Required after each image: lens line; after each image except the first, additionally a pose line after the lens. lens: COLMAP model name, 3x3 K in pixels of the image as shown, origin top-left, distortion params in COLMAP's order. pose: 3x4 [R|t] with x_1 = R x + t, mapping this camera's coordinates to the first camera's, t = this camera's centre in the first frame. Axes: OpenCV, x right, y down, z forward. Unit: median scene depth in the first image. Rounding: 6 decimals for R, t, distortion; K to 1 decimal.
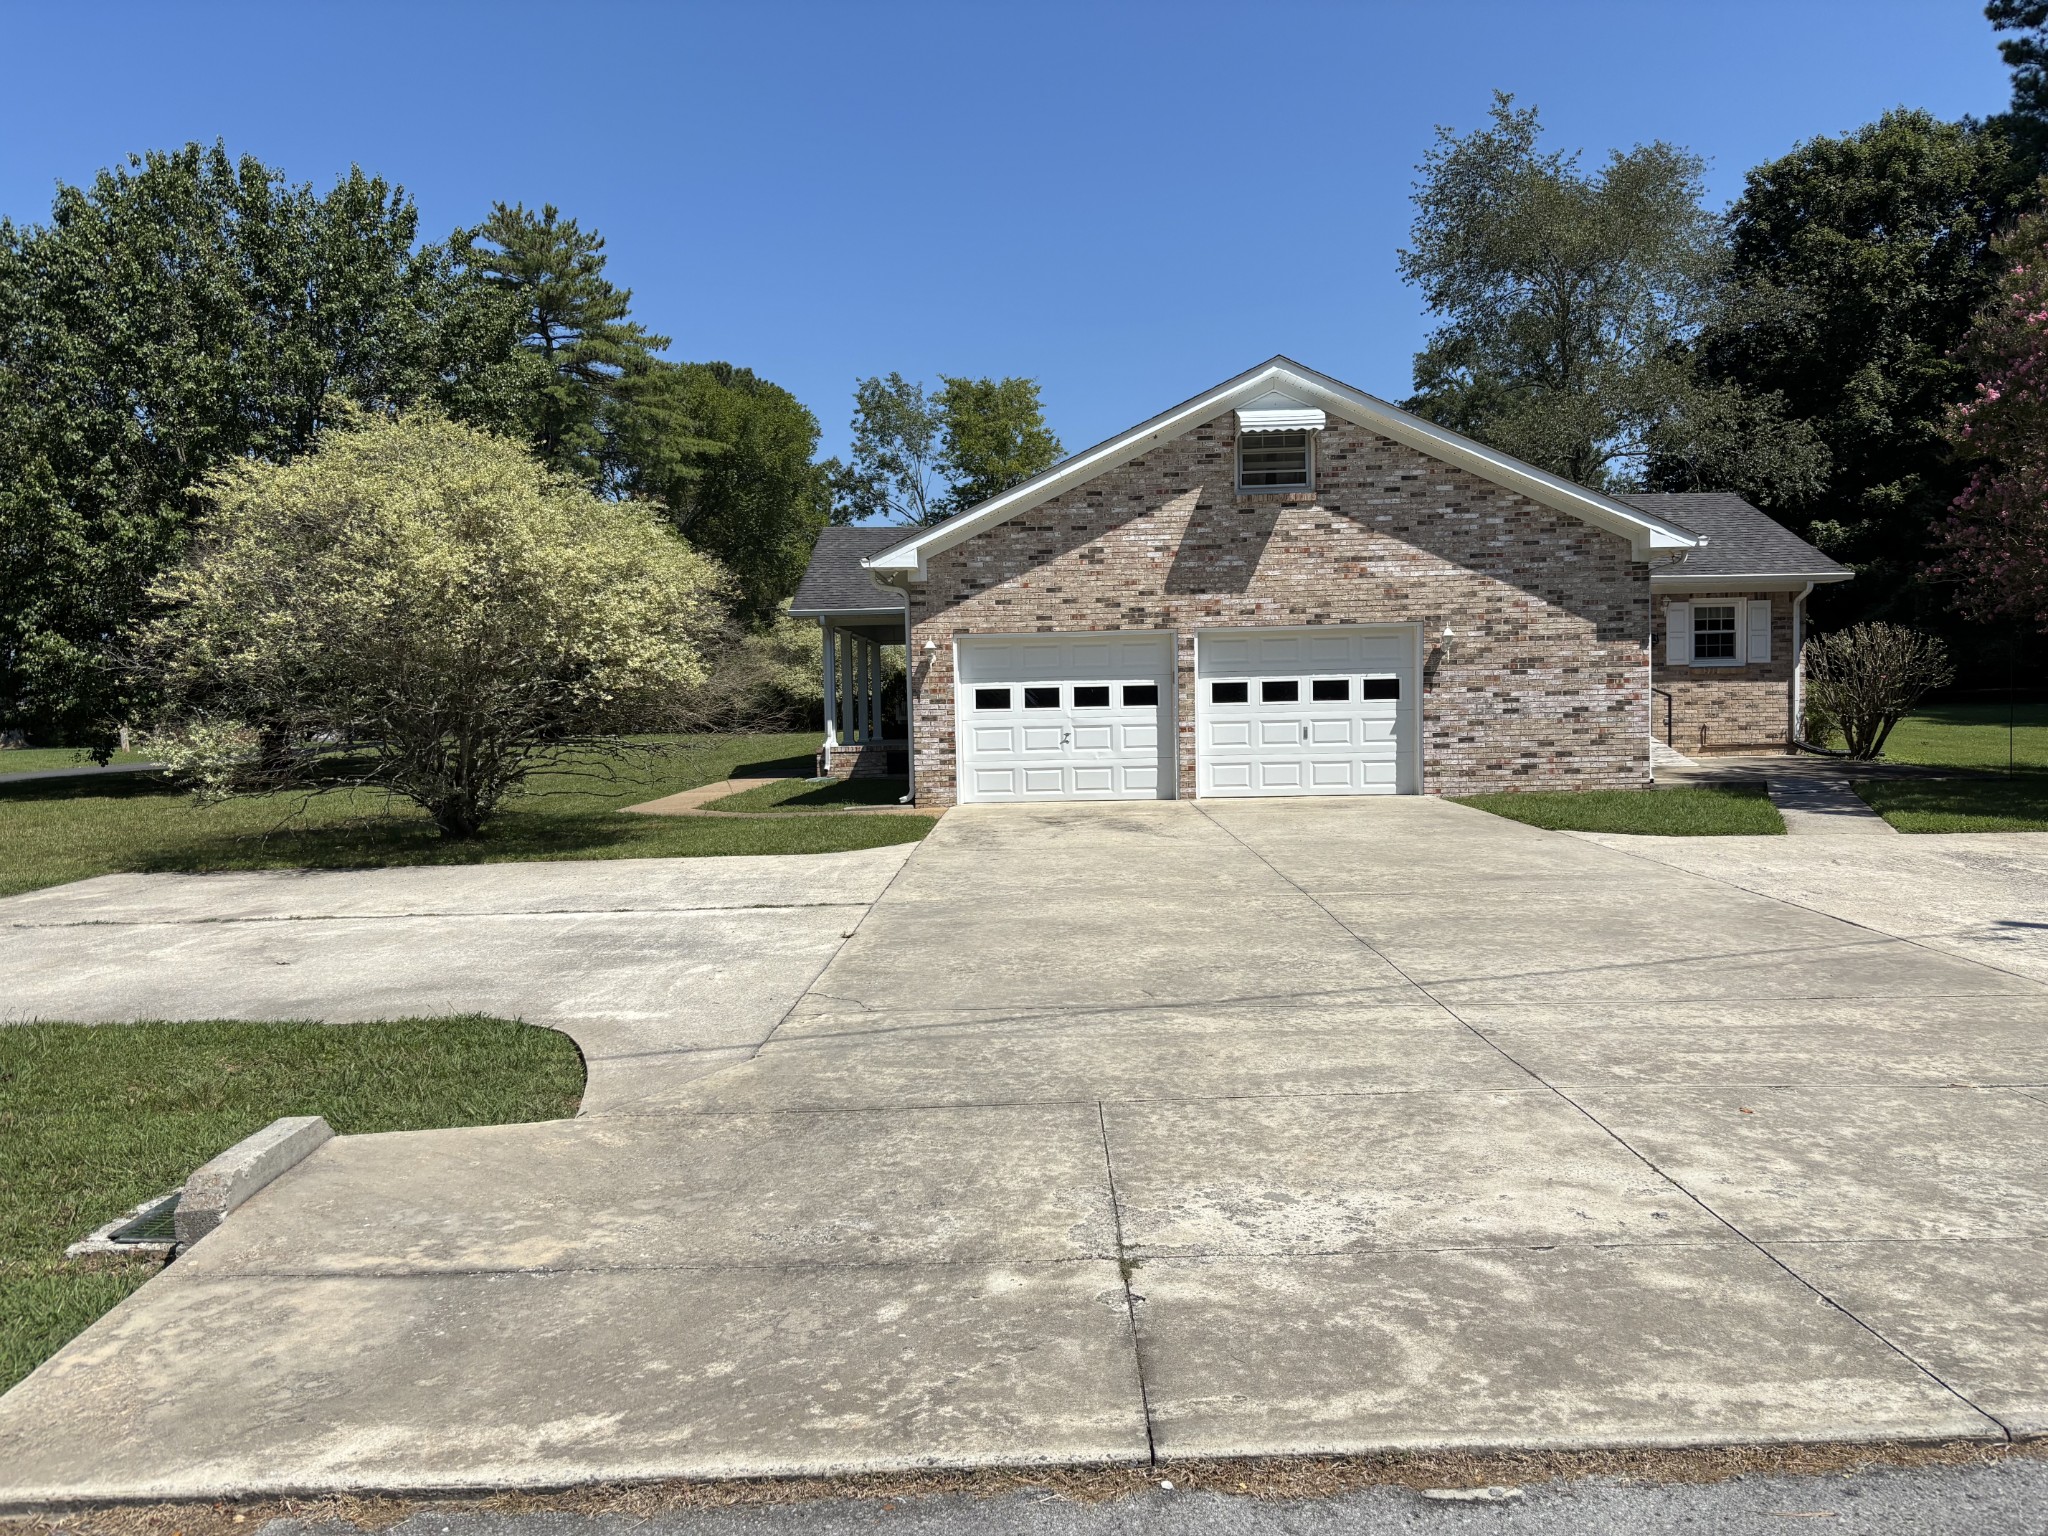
lens RADIAL K [[1554.4, 0, 1029.6], [0, 1554.4, 769.1], [0, 0, 1]] dist [0.031350, -0.033747]
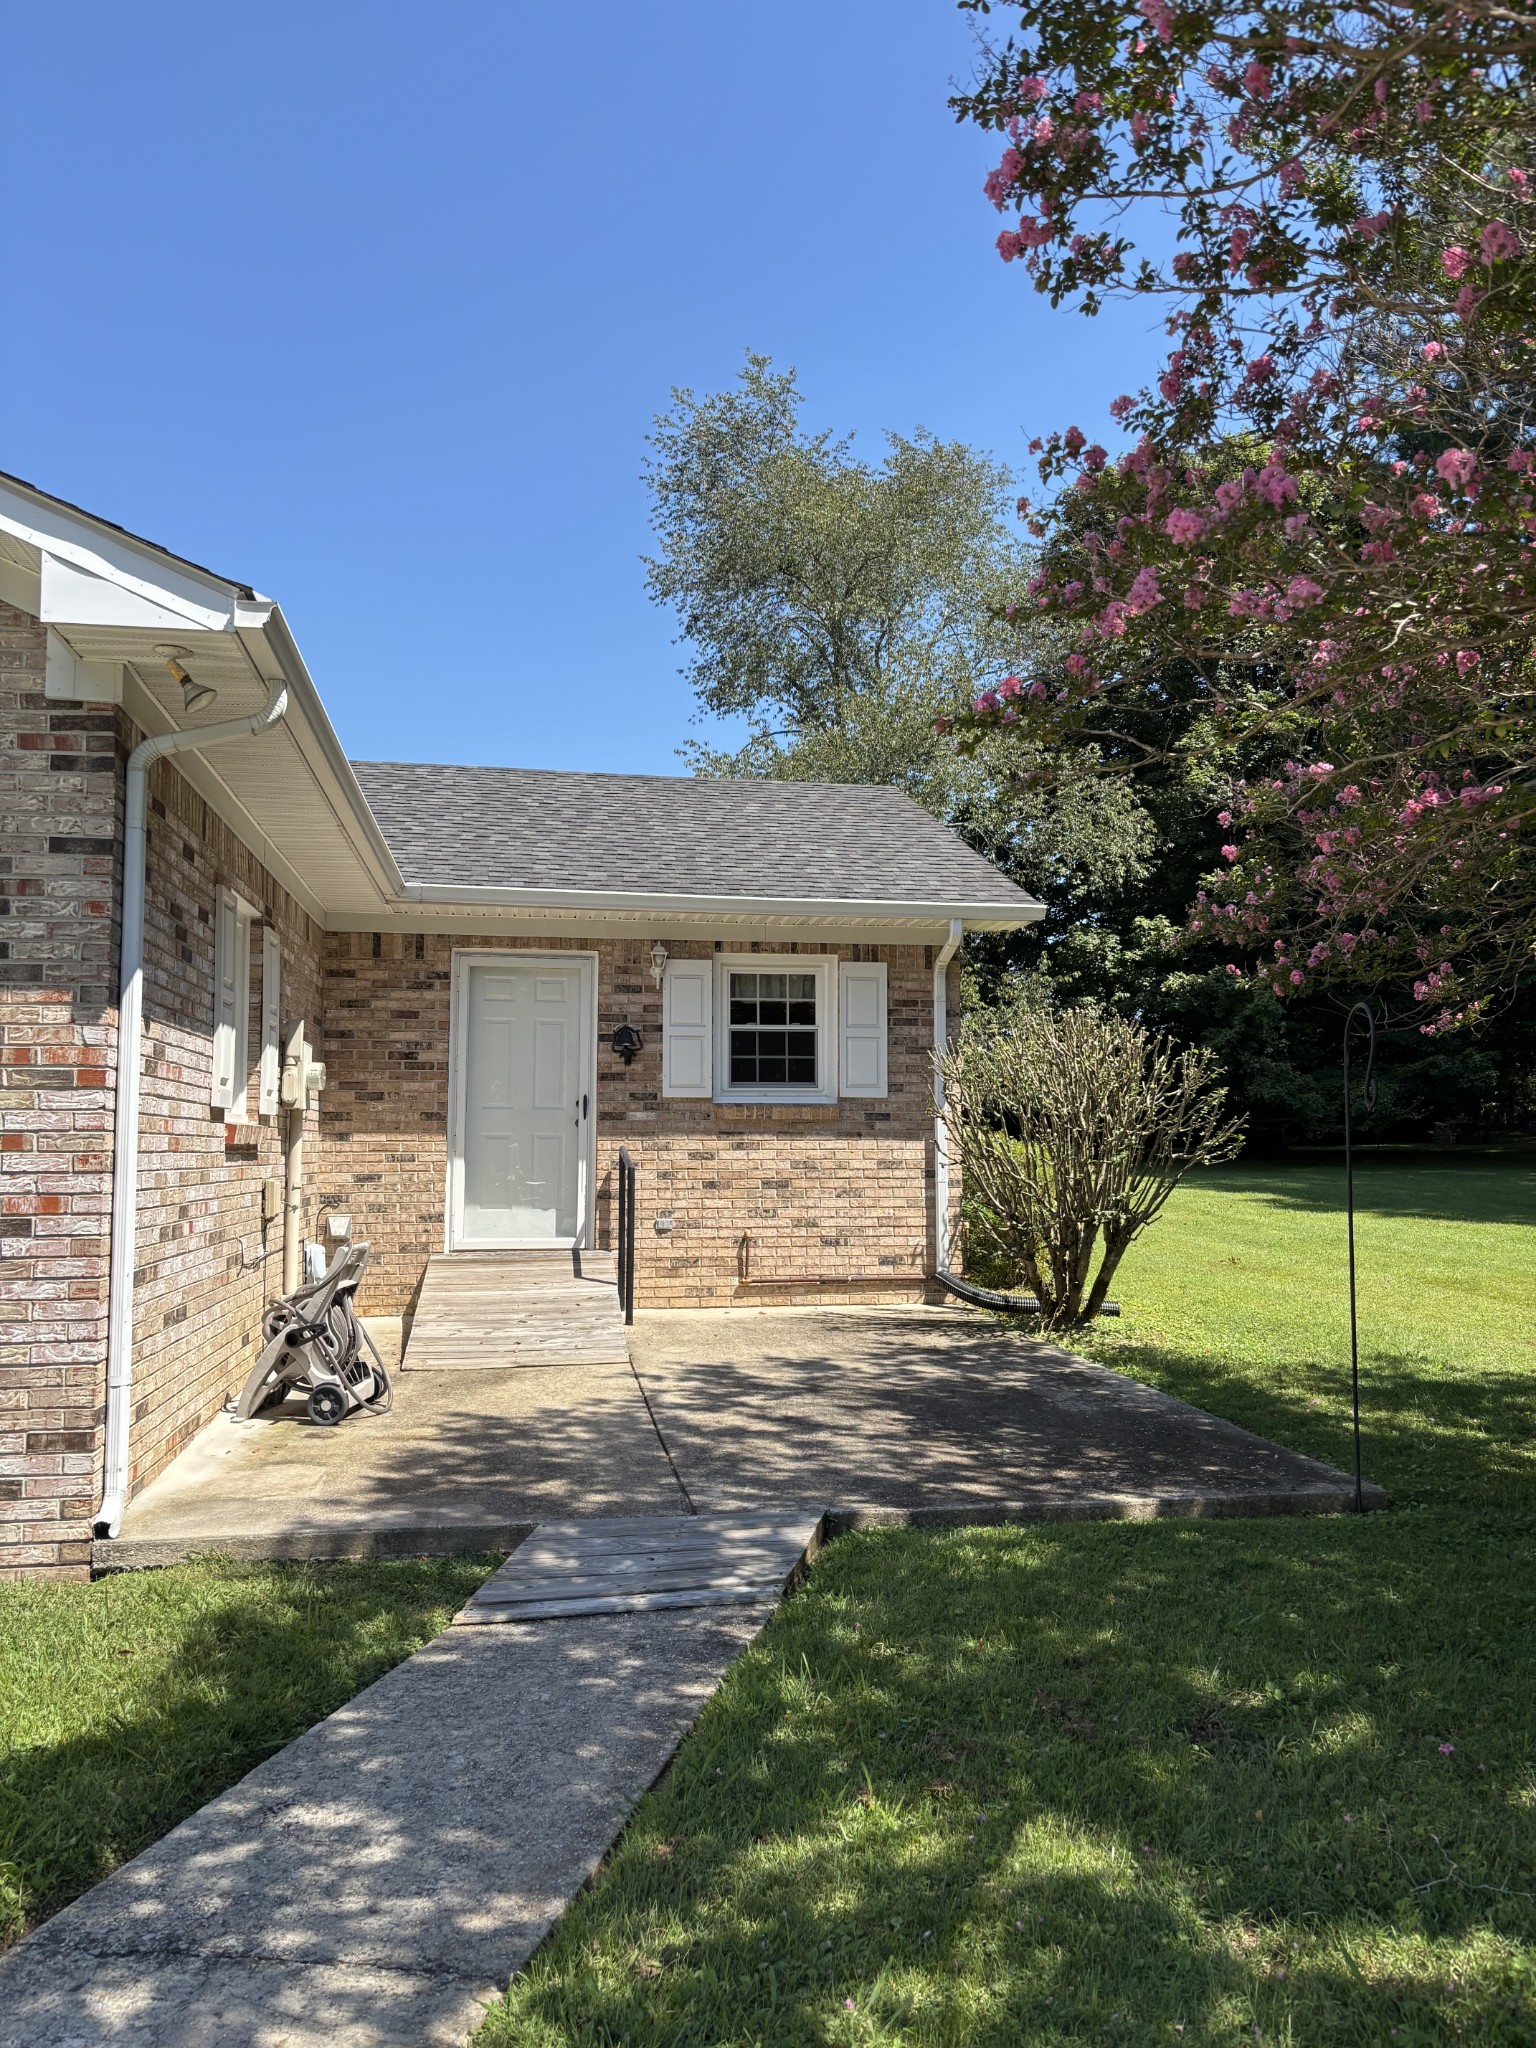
lens RADIAL K [[1554.4, 0, 763.7], [0, 1554.4, 1023.1], [0, 0, 1]] dist [0.031350, -0.033747]
pose [[0.984547, 0.032940, 0.171996, 0.358830], [-0.013101, 0.993252, -0.115232, -0.037182], [-0.174631, 0.111198, 0.978335, 0.559152]]
